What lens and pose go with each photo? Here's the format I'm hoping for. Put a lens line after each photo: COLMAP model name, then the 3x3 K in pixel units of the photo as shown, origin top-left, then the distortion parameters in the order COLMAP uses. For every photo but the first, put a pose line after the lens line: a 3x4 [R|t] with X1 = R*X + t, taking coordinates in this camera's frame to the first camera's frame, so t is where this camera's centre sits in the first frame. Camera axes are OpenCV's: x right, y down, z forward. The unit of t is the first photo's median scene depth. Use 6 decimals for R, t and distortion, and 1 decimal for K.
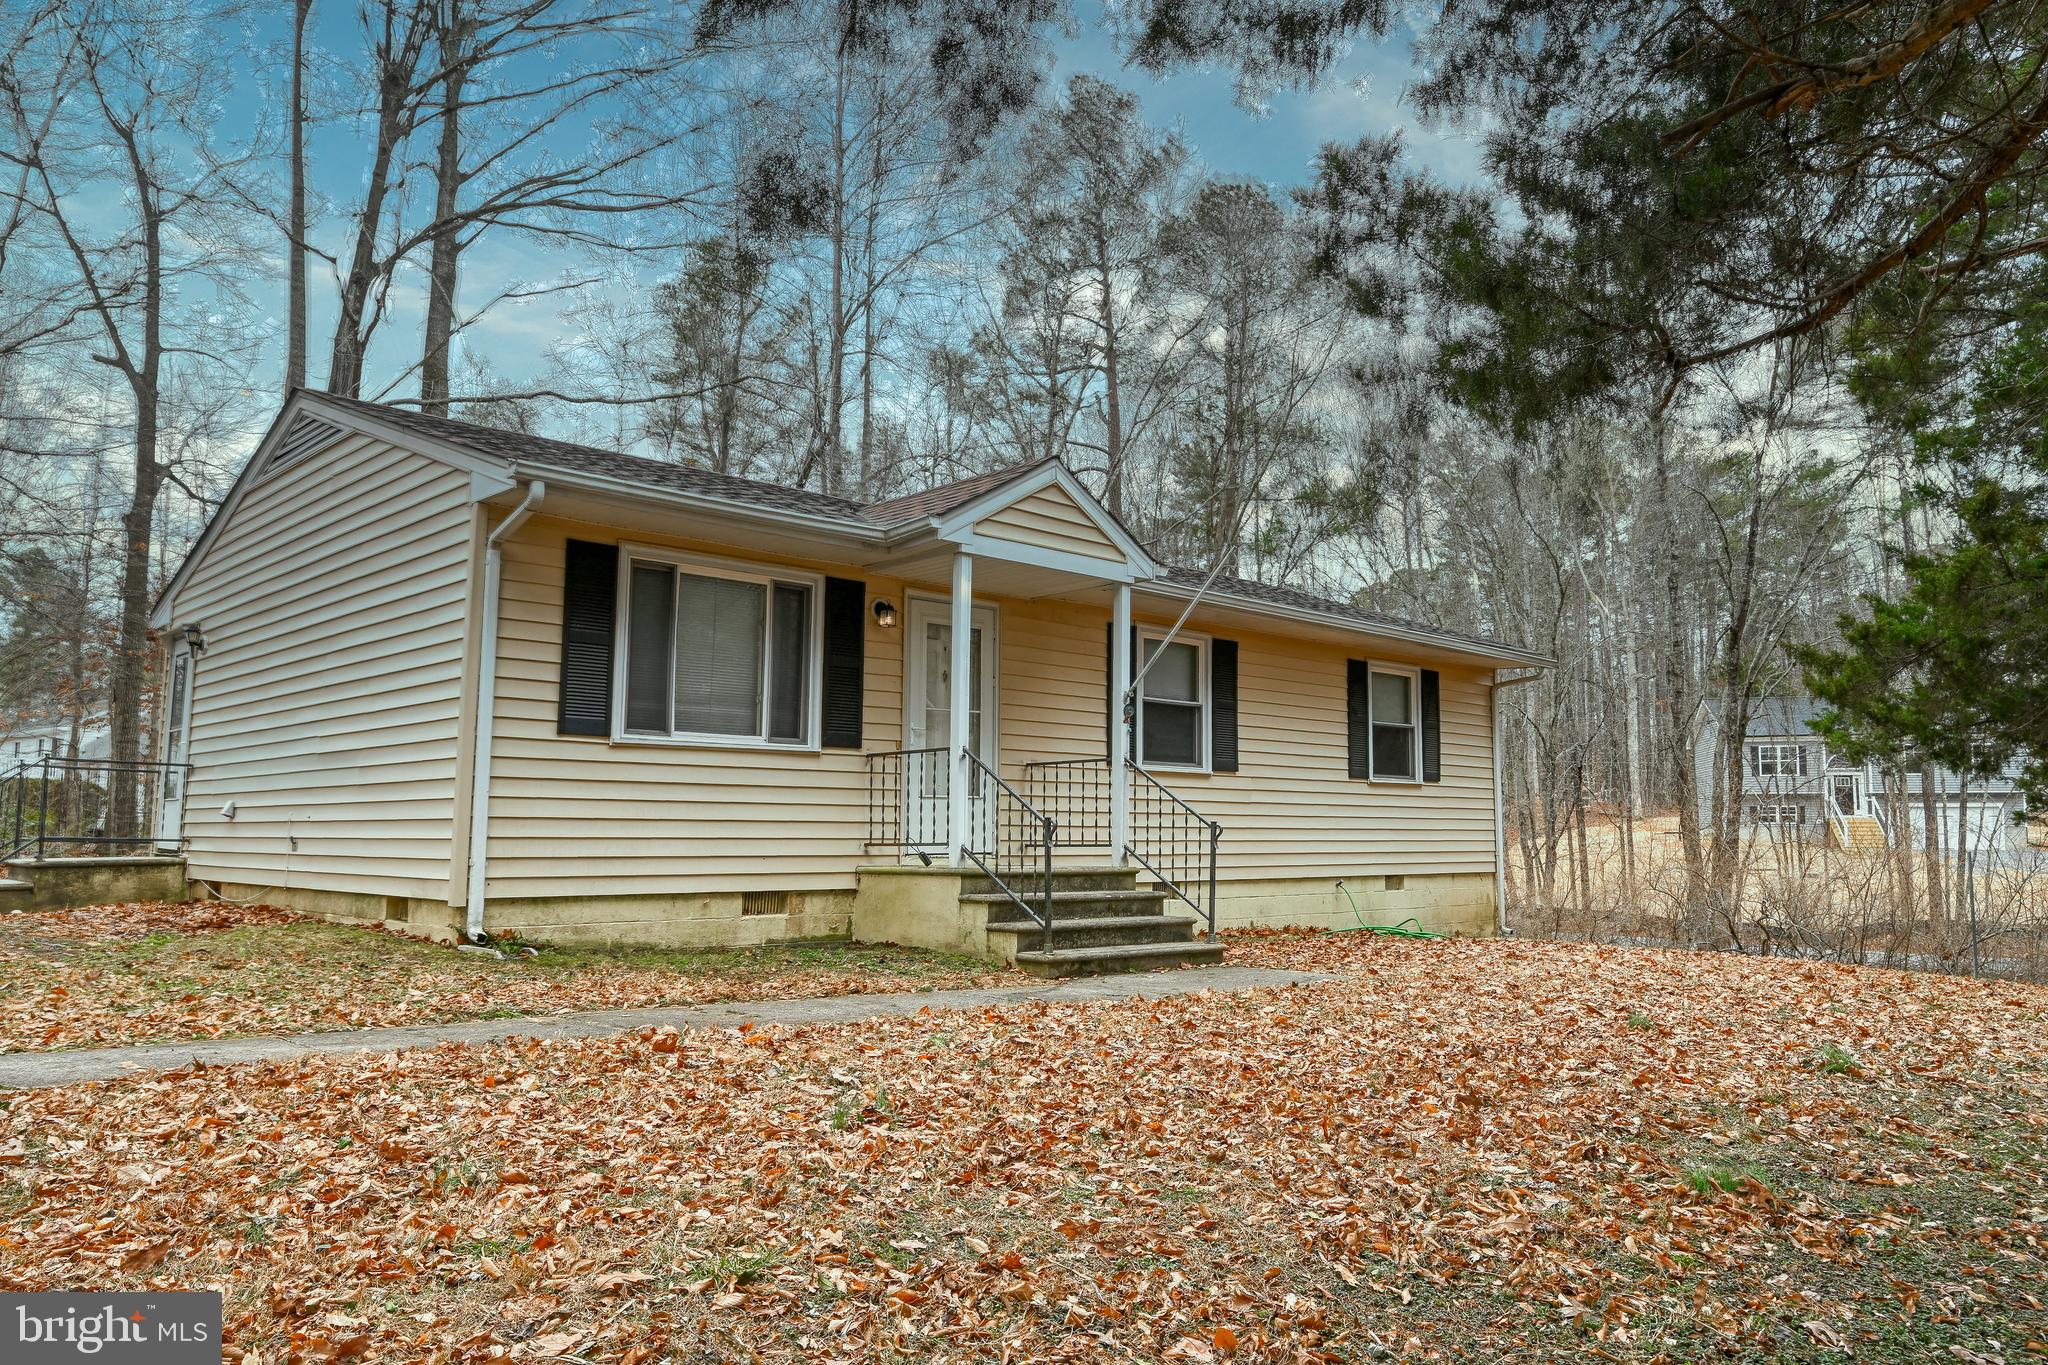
lens RADIAL K [[1466.6, 0, 1024.0], [0, 1466.6, 682.5], [0, 0, 1]] dist [0.006709, 0.001835]
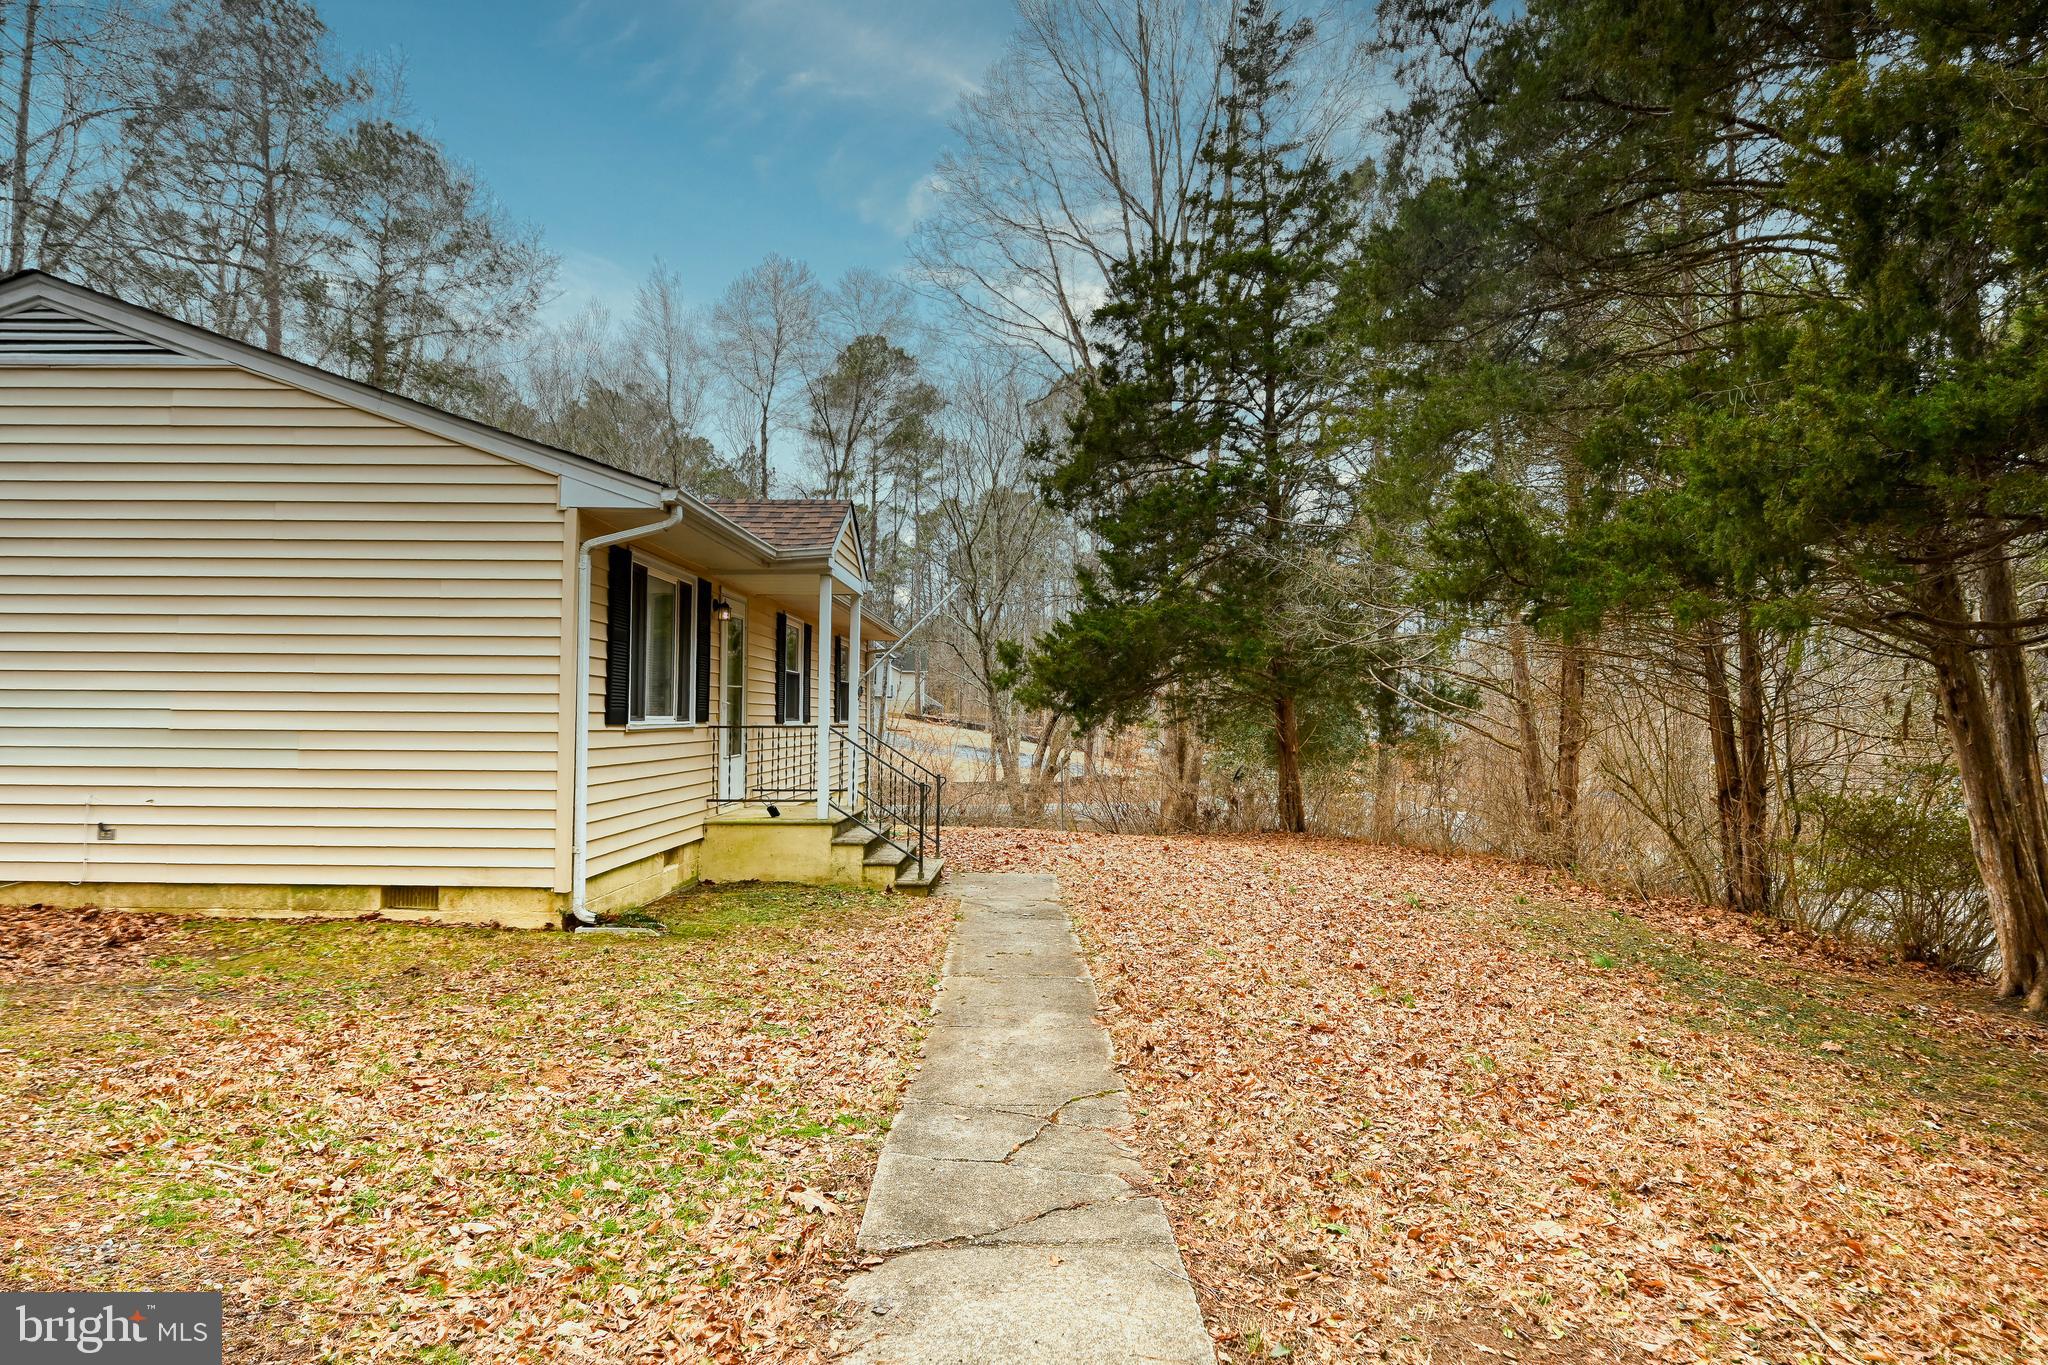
lens RADIAL K [[1172.3, 0, 1024.0], [0, 1172.3, 682.5], [0, 0, 1]] dist [-0.005230, -0.000228]
pose [[0.691882, 0.022519, 0.721660, -0.662503], [-0.081453, 0.995567, 0.047025, -0.056042], [-0.717402, -0.091317, 0.690649, 0.165397]]
